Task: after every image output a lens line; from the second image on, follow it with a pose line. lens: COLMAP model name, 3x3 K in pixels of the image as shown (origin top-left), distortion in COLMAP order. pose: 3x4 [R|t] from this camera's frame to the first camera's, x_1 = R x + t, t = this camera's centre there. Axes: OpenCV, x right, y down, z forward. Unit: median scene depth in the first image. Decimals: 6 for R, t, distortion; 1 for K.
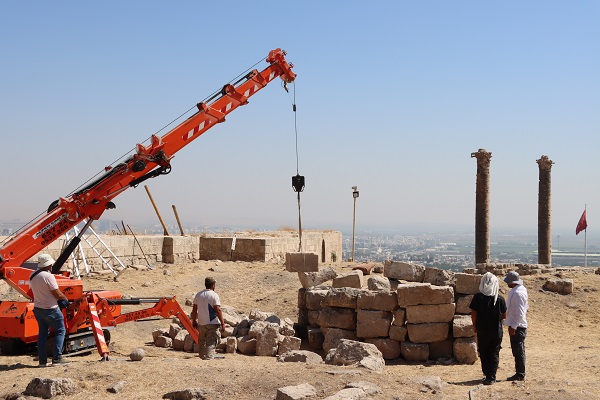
lens RADIAL K [[978.0, 0, 299.9], [0, 978.0, 199.3], [0, 0, 1]] dist [0.206300, 0.000000]
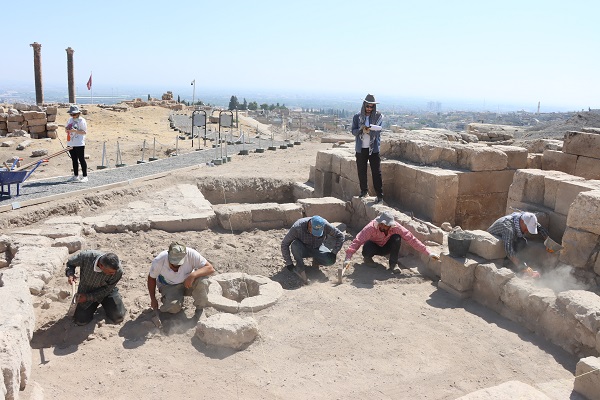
lens RADIAL K [[514.1, 0, 299.5], [0, 514.1, 199.0], [0, 0, 1]] dist [-0.070216, 0.005899]
pose [[0.789222, -0.114141, 0.603407, -0.032482], [-0.040331, 0.970820, 0.236393, -0.007306], [-0.612782, -0.210903, 0.761589, -0.111355]]
